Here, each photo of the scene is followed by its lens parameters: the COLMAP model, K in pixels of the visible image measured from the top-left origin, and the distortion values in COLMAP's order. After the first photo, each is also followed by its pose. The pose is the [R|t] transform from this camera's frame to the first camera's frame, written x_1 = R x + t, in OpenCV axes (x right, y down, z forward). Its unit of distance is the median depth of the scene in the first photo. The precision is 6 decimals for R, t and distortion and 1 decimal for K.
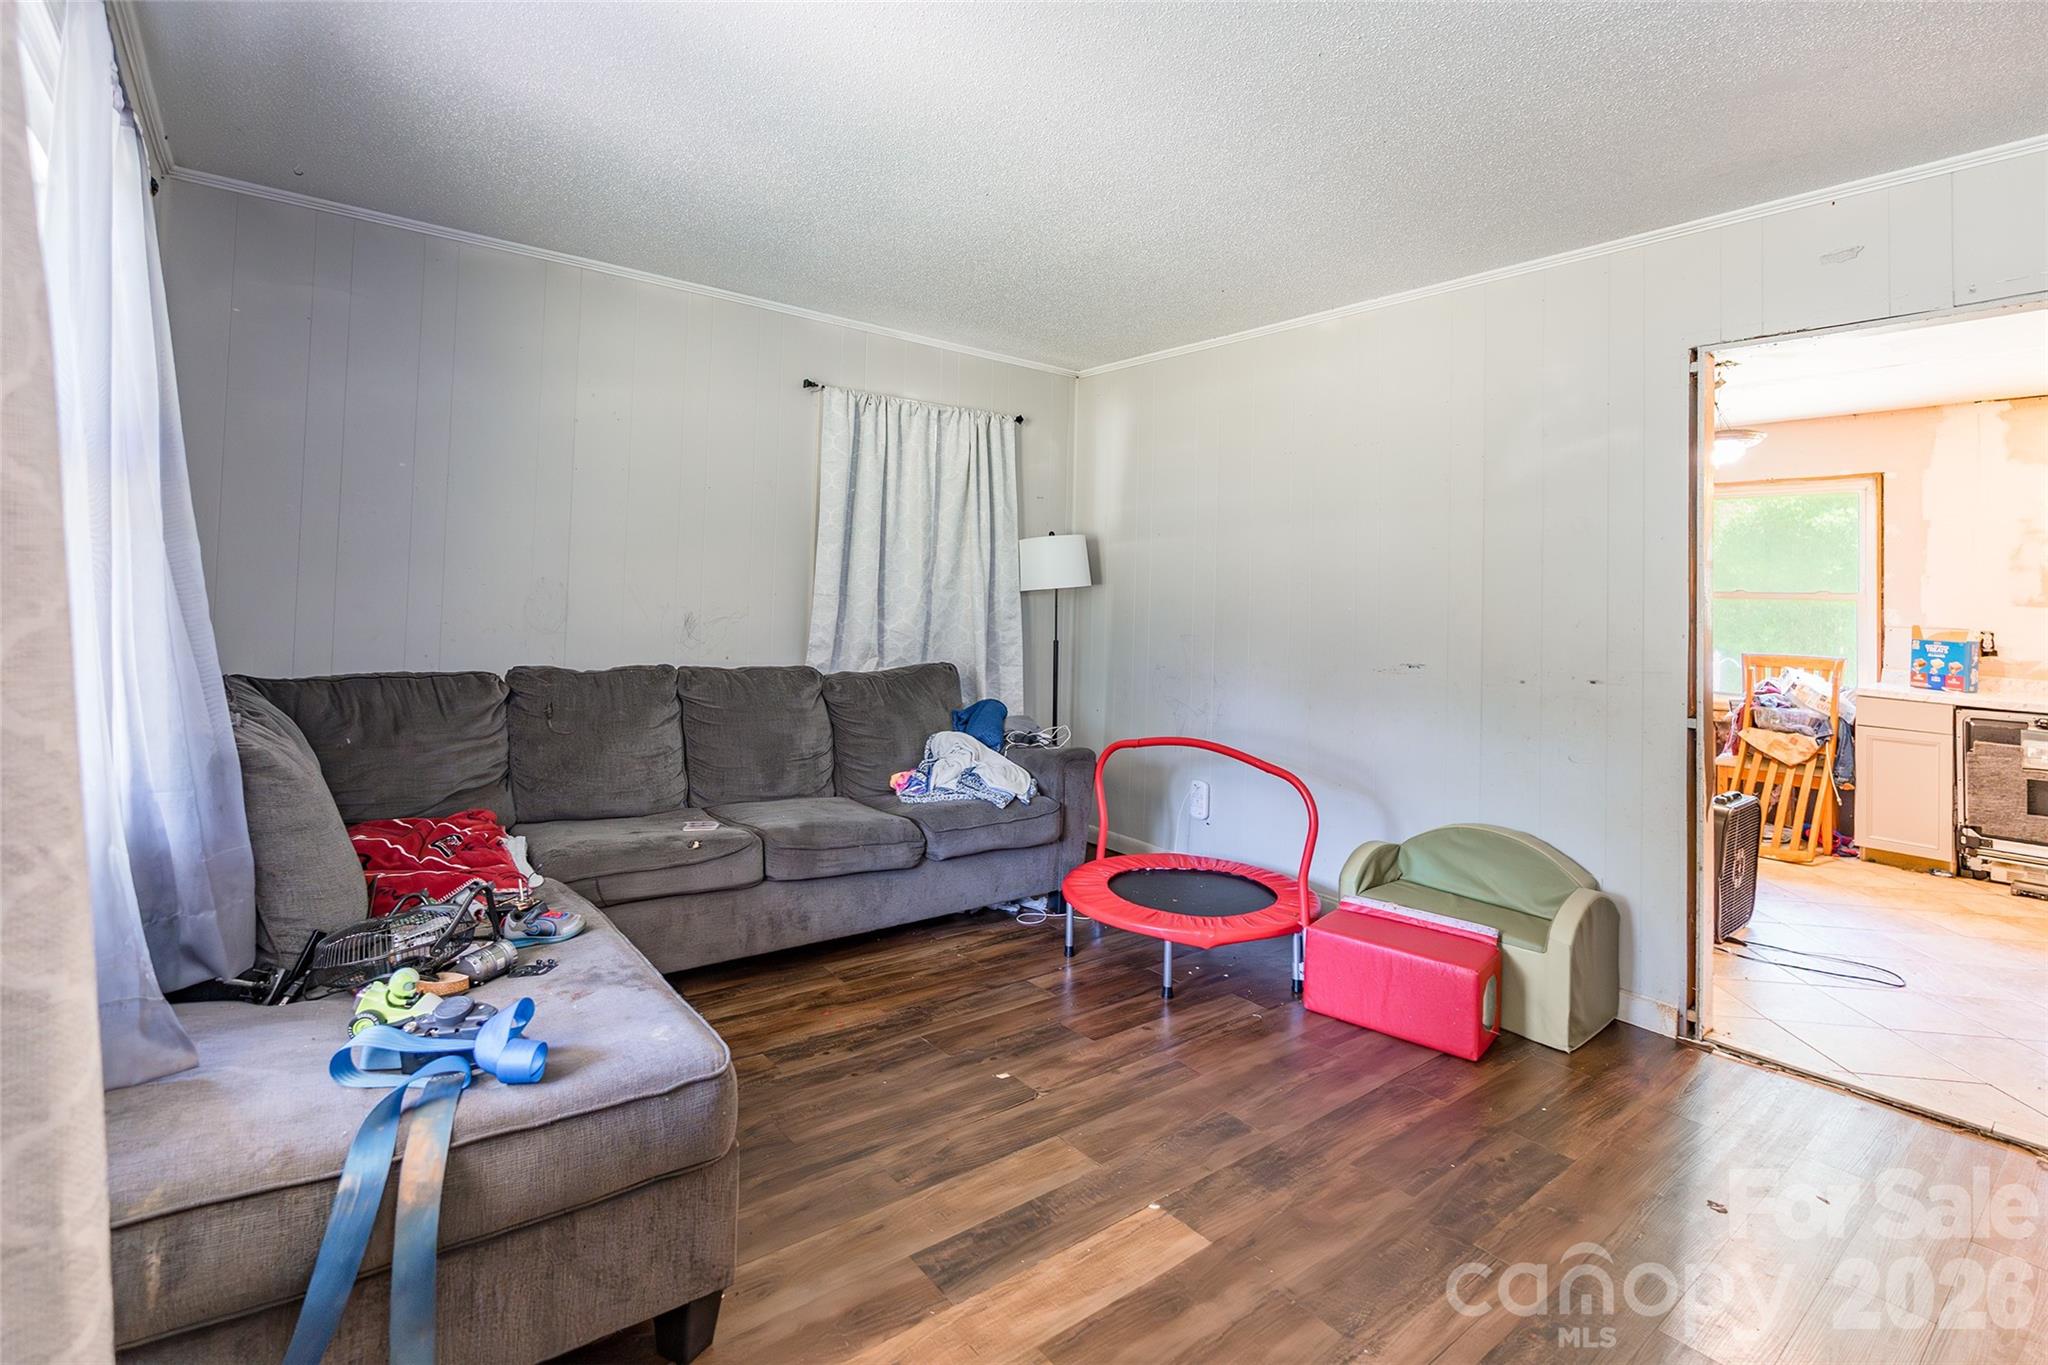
lens RADIAL K [[943.6, 0, 1041.3], [0, 943.6, 569.6], [0, 0, 1]] dist [-0.005967, 0.000262]
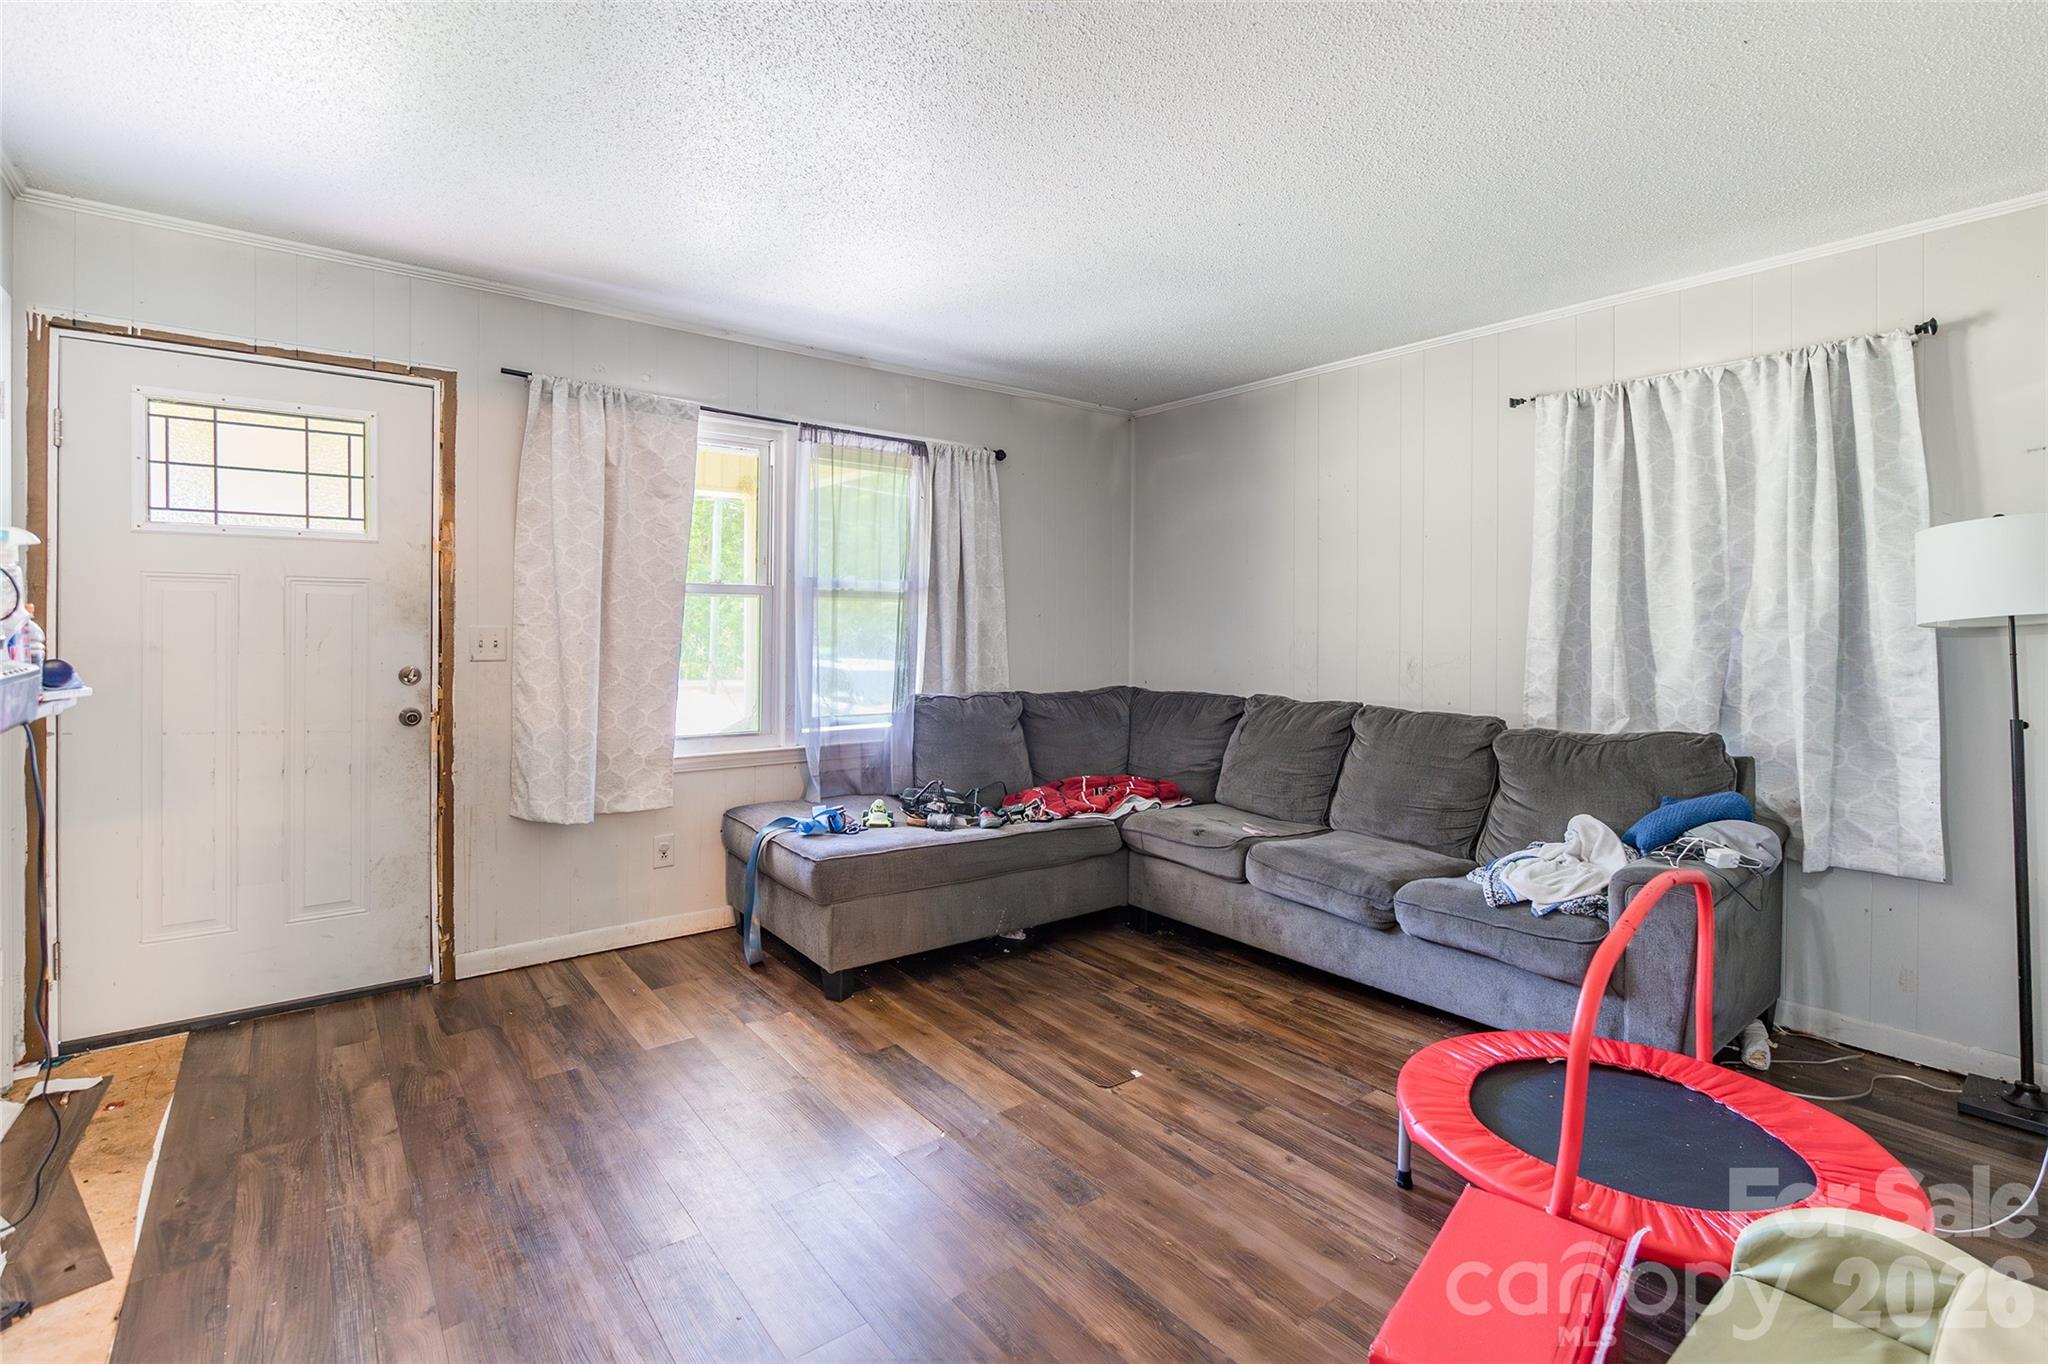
lens RADIAL K [[943.6, 0, 1039.3], [0, 943.6, 639.8], [0, 0, 1]] dist [-0.005967, 0.000262]
pose [[0.001286, -0.019569, -0.999808, 0.932167], [0.022348, 0.999559, -0.019536, 0.050222], [0.999749, -0.022319, 0.001723, 0.793219]]
